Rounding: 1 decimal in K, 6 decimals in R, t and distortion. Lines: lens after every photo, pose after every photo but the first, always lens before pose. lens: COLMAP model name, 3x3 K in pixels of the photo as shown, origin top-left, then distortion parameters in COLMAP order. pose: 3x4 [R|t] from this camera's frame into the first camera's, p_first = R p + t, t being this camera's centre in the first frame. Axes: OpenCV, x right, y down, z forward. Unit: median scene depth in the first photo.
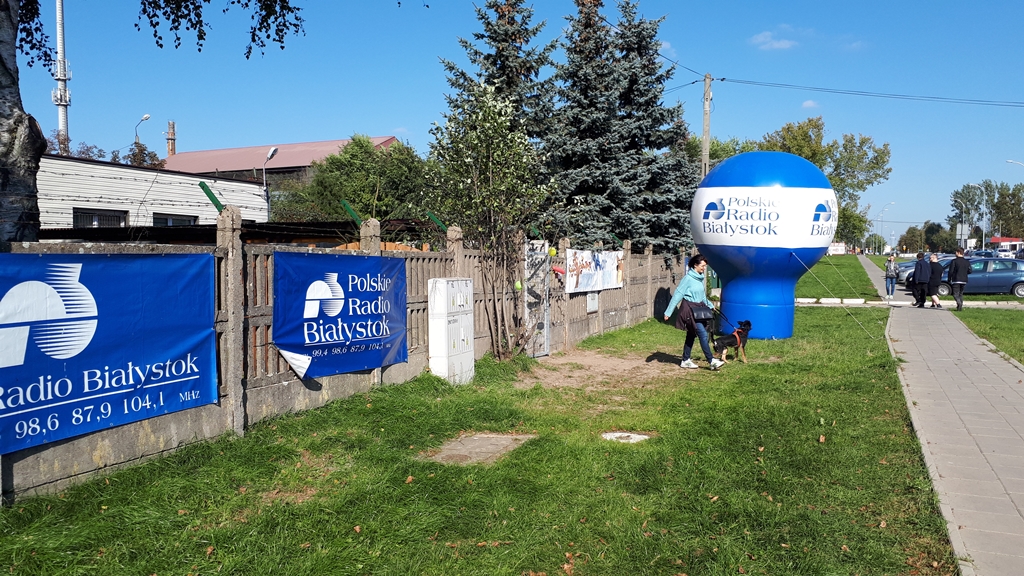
lens RADIAL K [[774.2, 0, 512.0], [0, 774.2, 288.0], [0, 0, 1]] dist [0.001898, -0.055642]
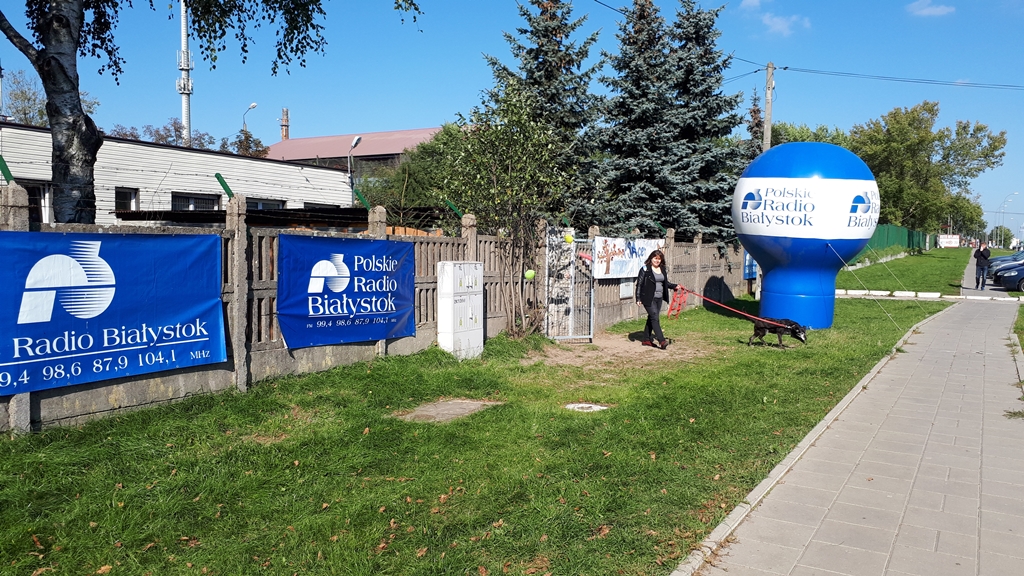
lens RADIAL K [[774.2, 0, 512.0], [0, 774.2, 288.0], [0, 0, 1]] dist [0.001898, -0.055642]
pose [[0.992024, 0.022987, -0.123934, 0.132792], [-0.020870, 0.999614, 0.018356, 0.003530], [0.124308, -0.015623, 0.992121, -0.075110]]
